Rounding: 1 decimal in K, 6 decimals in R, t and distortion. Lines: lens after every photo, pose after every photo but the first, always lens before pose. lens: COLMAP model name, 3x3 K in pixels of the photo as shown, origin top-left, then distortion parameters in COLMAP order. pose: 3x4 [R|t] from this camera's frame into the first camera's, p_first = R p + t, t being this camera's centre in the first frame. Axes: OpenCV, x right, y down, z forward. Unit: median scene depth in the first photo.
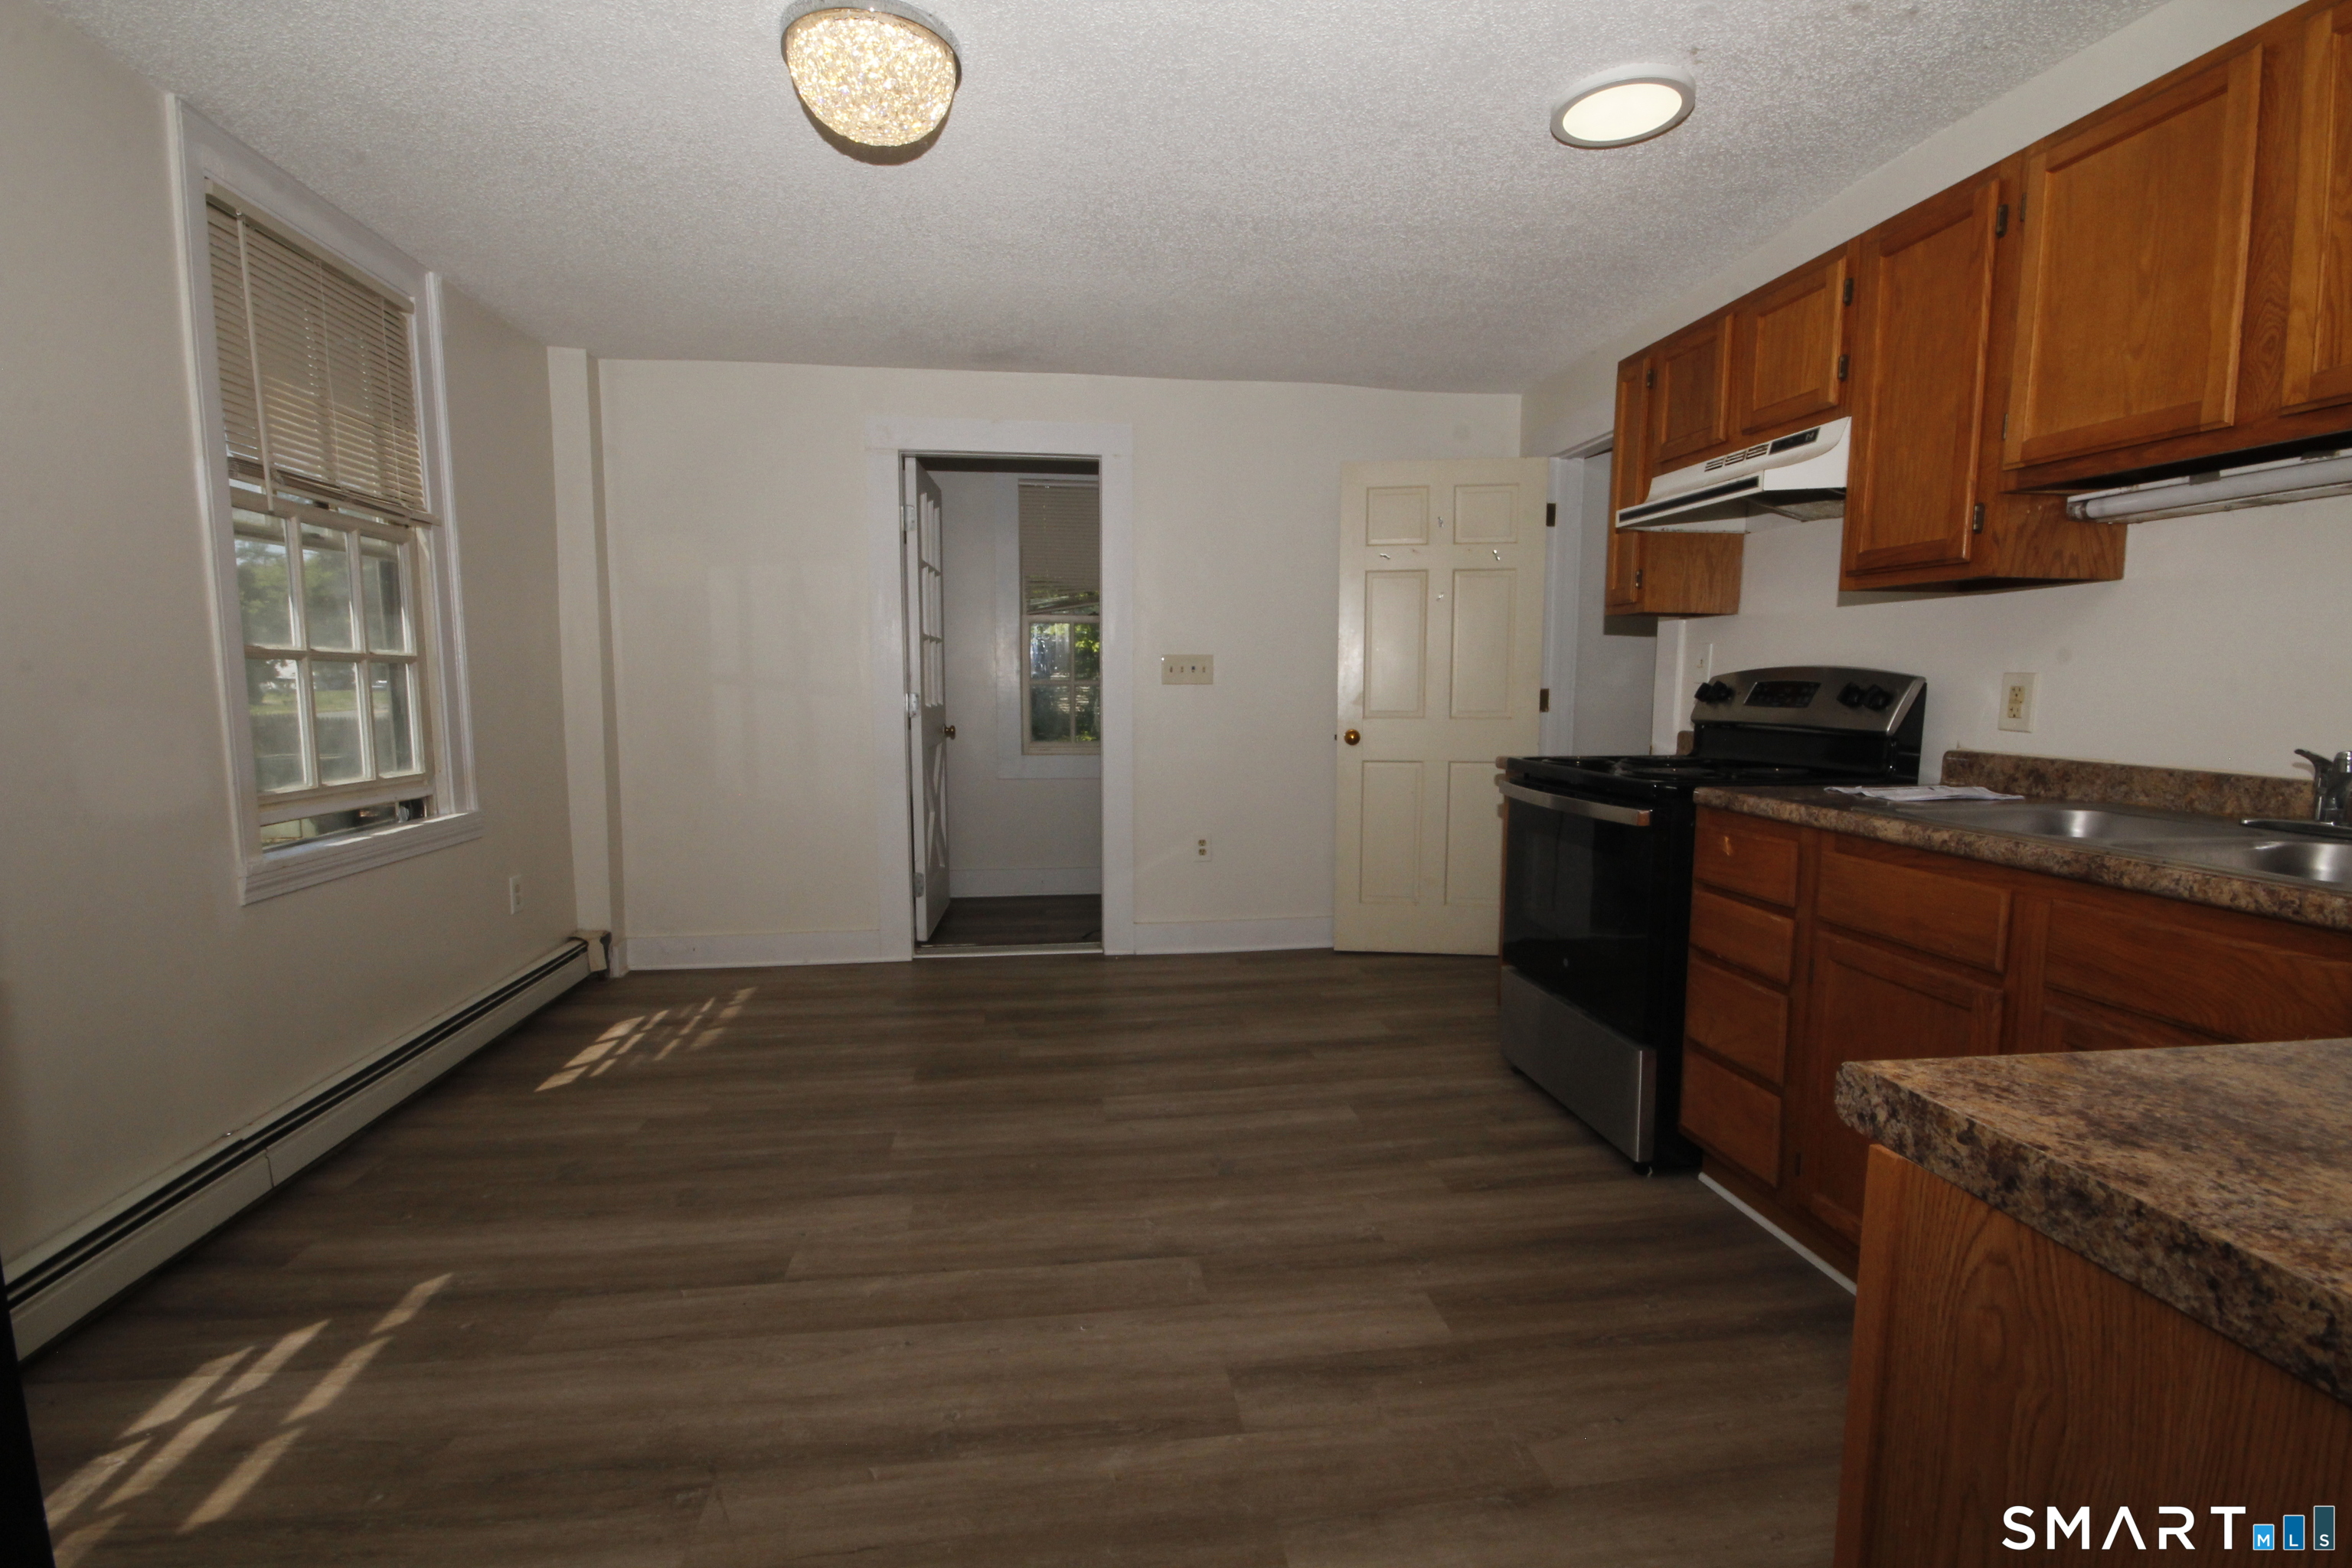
lens RADIAL K [[1062.9, 0, 1176.0], [0, 1062.9, 784.0], [0, 0, 1]] dist [0.002822, -0.000097]
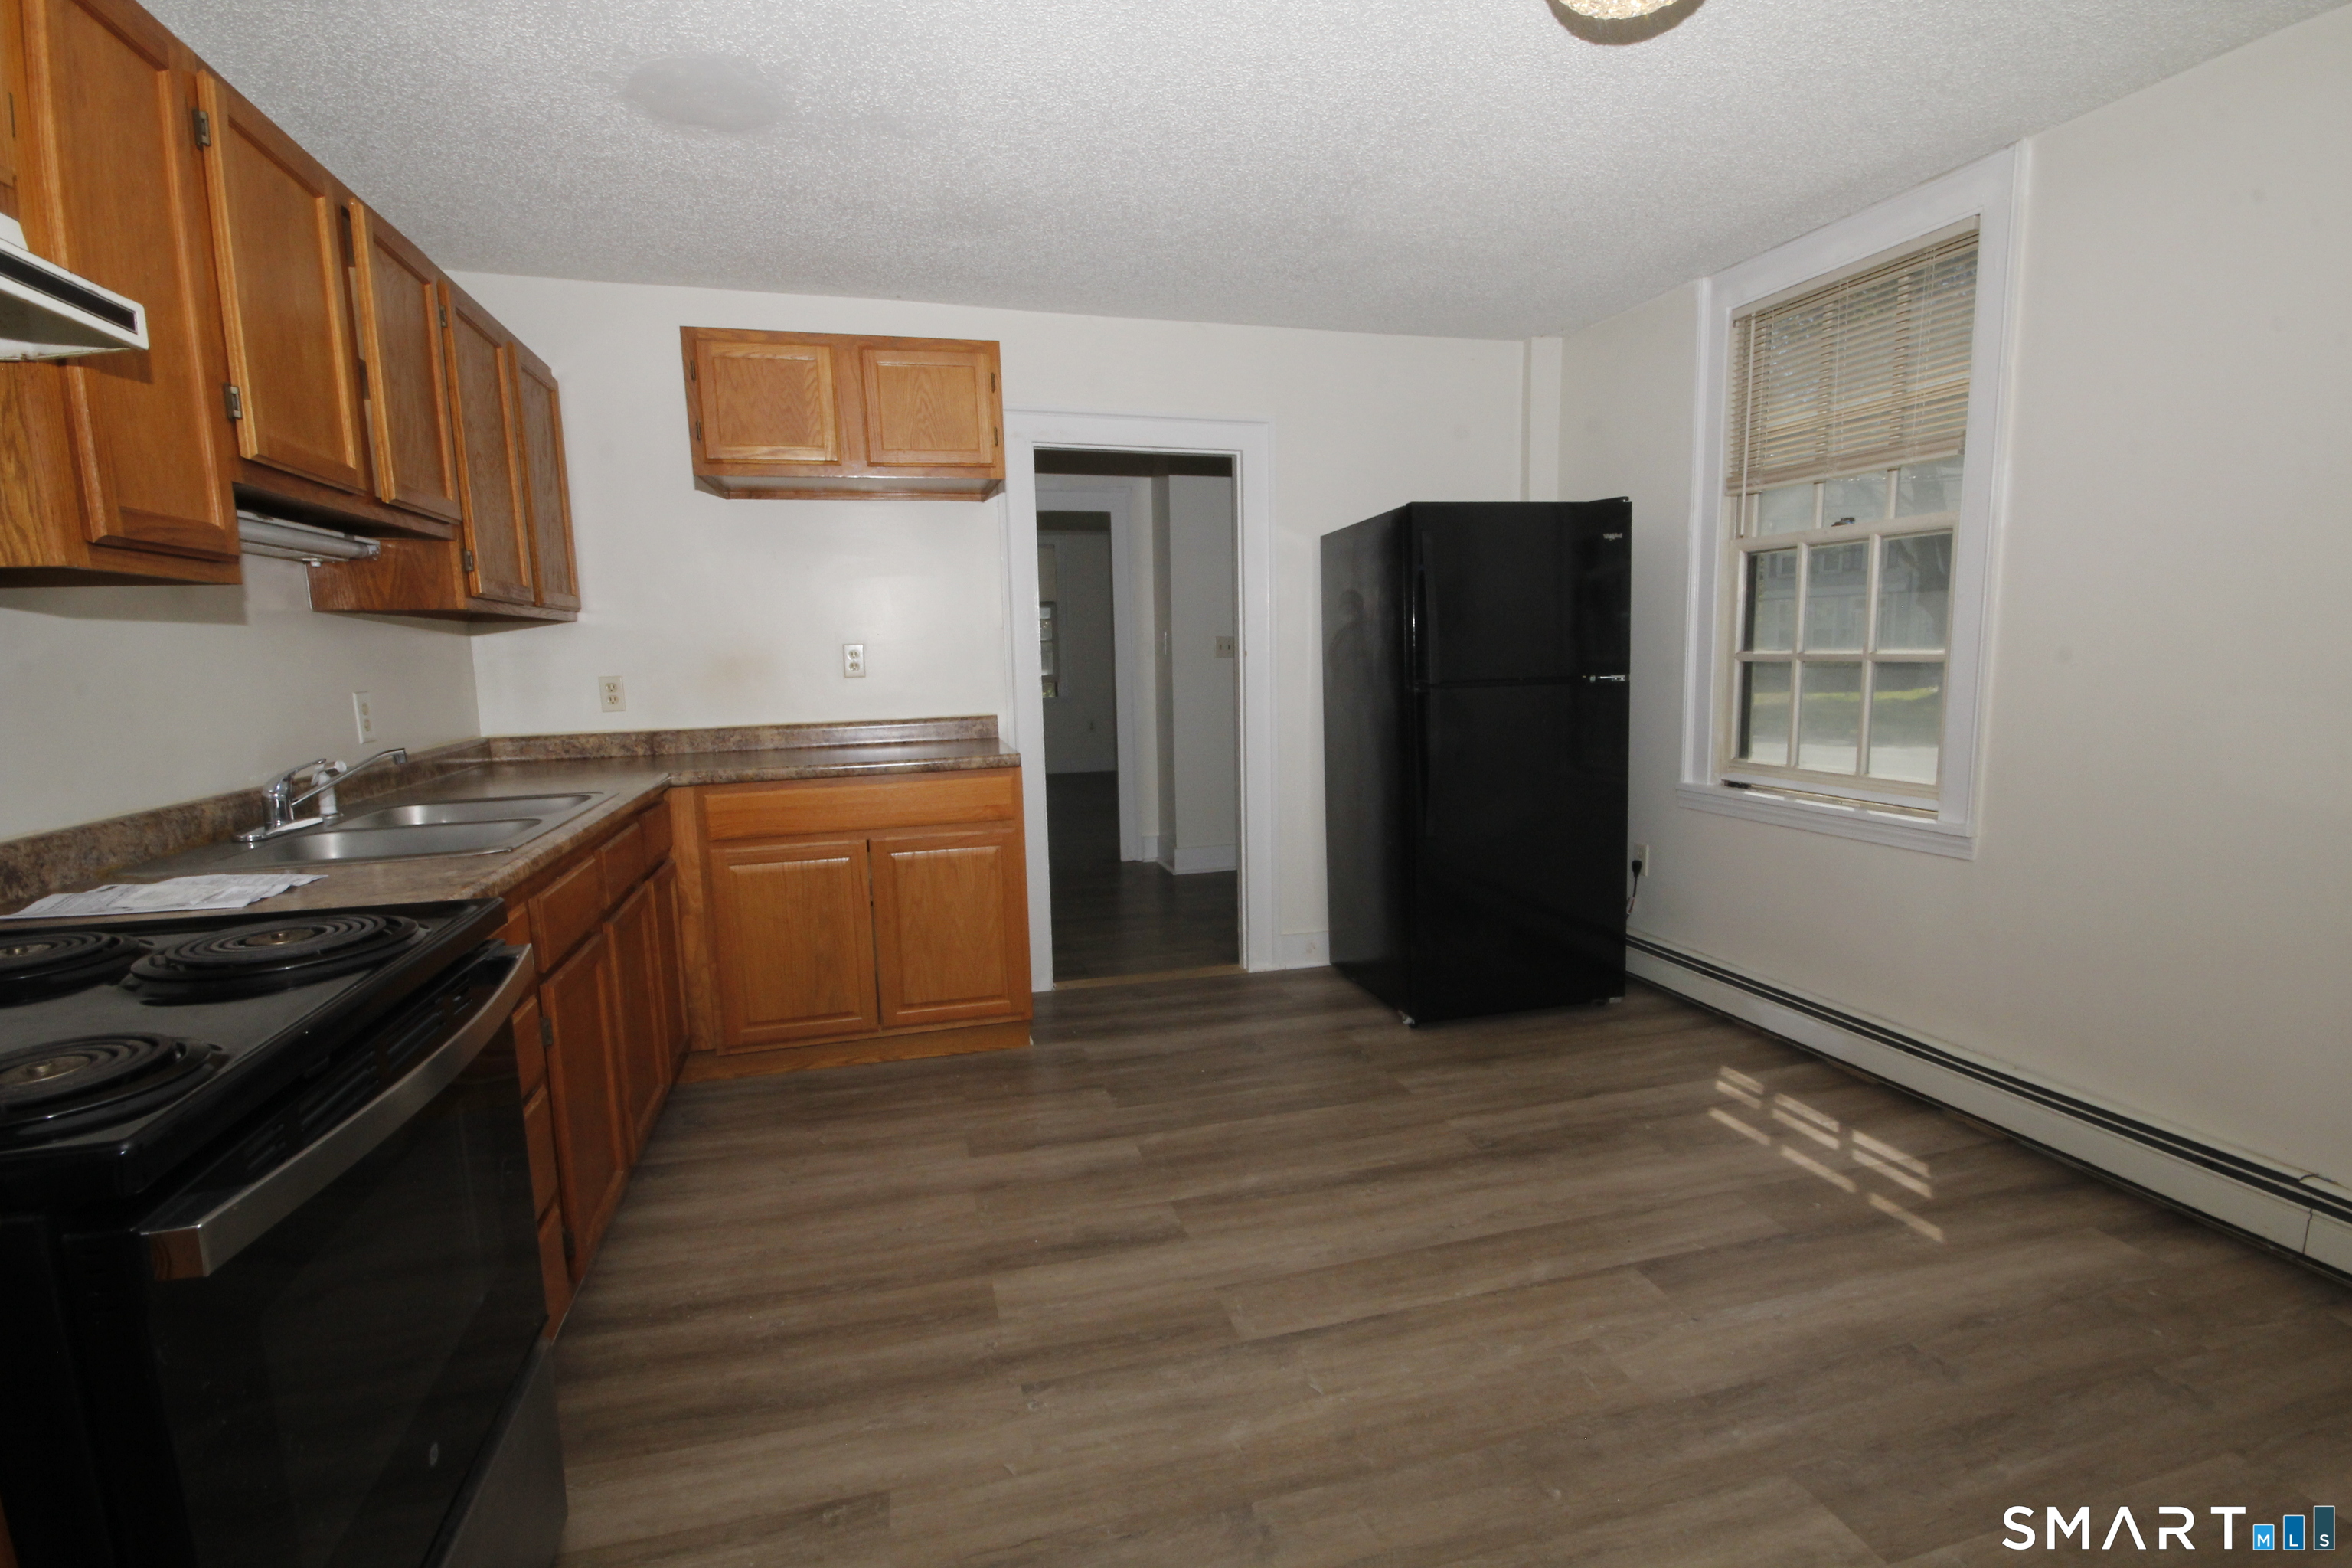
lens RADIAL K [[1062.9, 0, 1176.0], [0, 1062.9, 784.0], [0, 0, 1]] dist [0.002822, -0.000097]
pose [[-0.990486, 0.036634, -0.132645, 0.201543], [0.005242, 0.973259, 0.229651, -0.244087], [0.137511, 0.226771, -0.964192, 2.010854]]
